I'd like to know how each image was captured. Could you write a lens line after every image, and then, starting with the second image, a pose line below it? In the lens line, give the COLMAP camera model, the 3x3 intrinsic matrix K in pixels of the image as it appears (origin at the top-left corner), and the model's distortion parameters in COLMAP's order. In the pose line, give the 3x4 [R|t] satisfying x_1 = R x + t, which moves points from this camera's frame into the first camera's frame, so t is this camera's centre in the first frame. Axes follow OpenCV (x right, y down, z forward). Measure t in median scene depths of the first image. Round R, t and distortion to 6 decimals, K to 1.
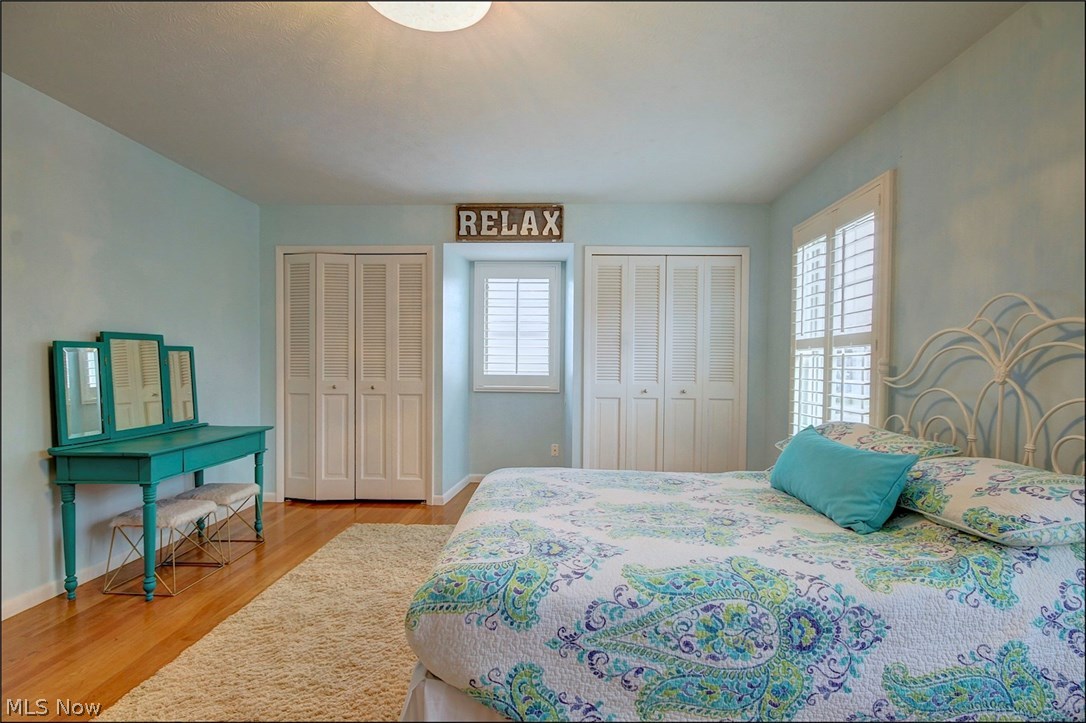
lens RADIAL K [[512.3, 0, 545.5], [0, 512.3, 374.4], [0, 0, 1]] dist [0.001201, 0.000383]
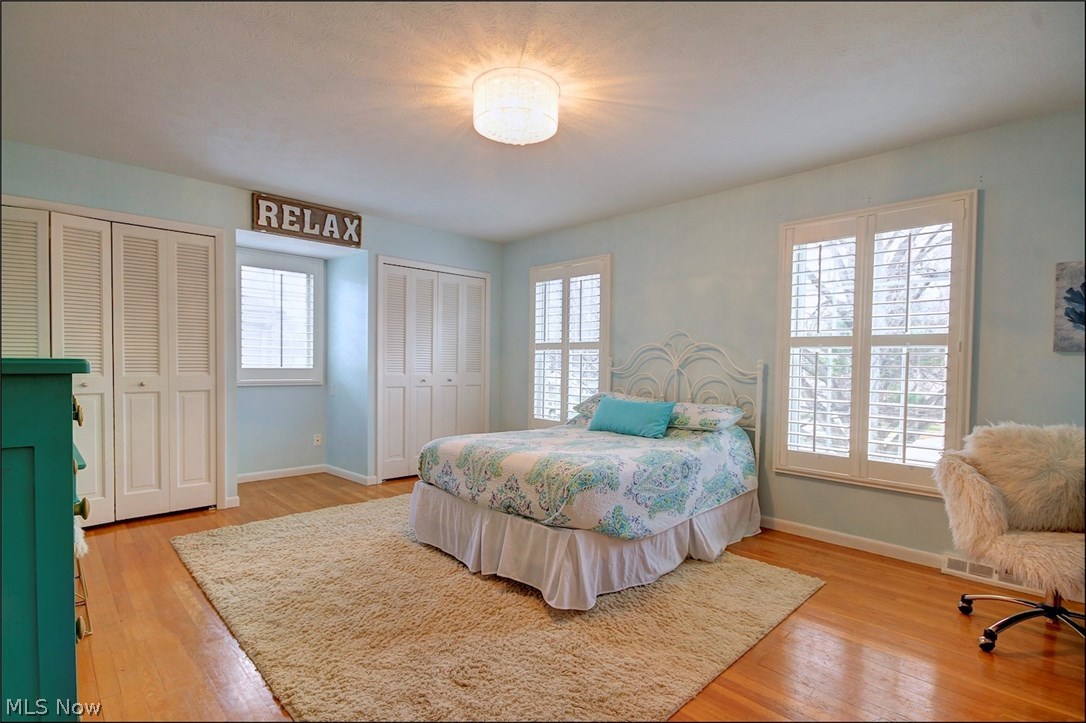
lens RADIAL K [[512.3, 0, 545.5], [0, 512.3, 374.4], [0, 0, 1]] dist [0.001201, 0.000383]
pose [[0.701413, -0.017187, 0.712548, -0.484519], [0.005178, 0.999806, 0.019019, -0.003715], [-0.712736, -0.009651, 0.701366, -0.070455]]
